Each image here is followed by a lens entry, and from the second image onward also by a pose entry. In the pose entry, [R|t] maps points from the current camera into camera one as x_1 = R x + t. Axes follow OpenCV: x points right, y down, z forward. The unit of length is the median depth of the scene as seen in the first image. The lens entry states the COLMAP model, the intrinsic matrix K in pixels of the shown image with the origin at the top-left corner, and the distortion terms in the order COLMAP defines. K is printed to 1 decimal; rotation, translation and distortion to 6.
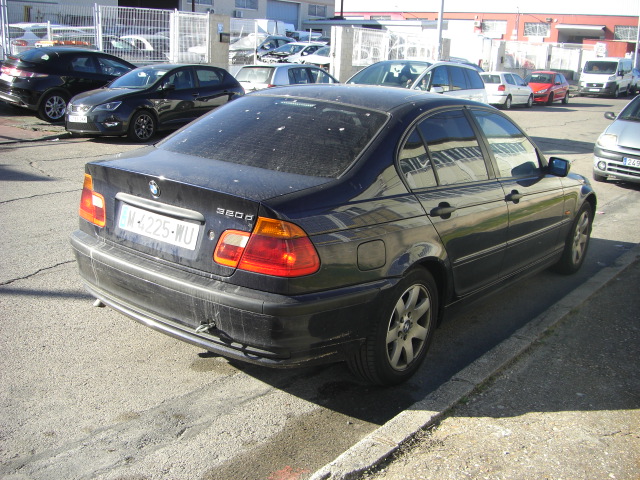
lens RADIAL K [[715.5, 0, 308.9], [0, 715.5, 241.9], [0, 0, 1]] dist [-0.172063, 0.056460]
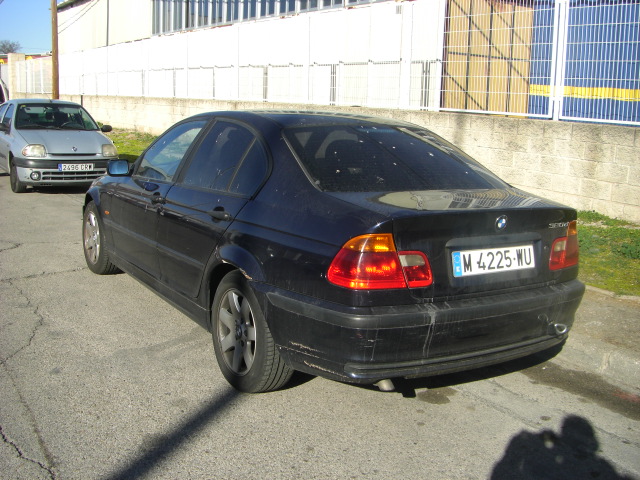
lens RADIAL K [[715.5, 0, 308.9], [0, 715.5, 241.9], [0, 0, 1]] dist [-0.172063, 0.056460]
pose [[0.353106, -0.215806, 0.910354, -0.385322], [0.218100, 0.965212, 0.144215, -0.078927], [-0.909807, 0.147625, 0.387889, 0.270917]]
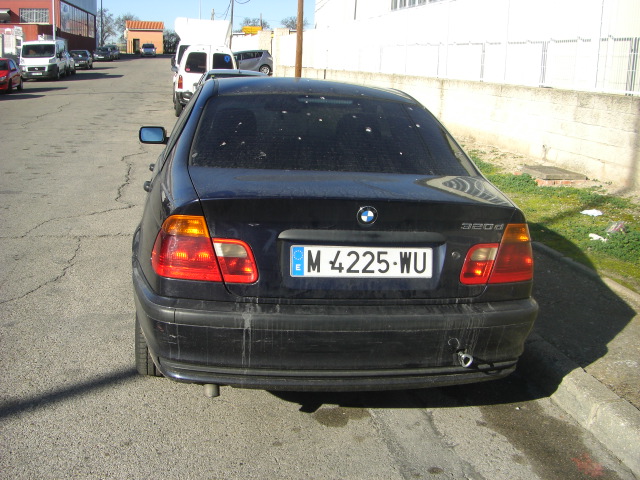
lens RADIAL K [[715.5, 0, 308.9], [0, 715.5, 241.9], [0, 0, 1]] dist [-0.172063, 0.056460]
pose [[0.683096, -0.189107, 0.705420, -0.260388], [0.172678, 0.980329, 0.095591, -0.041769], [-0.709621, 0.056513, 0.702314, 0.153037]]
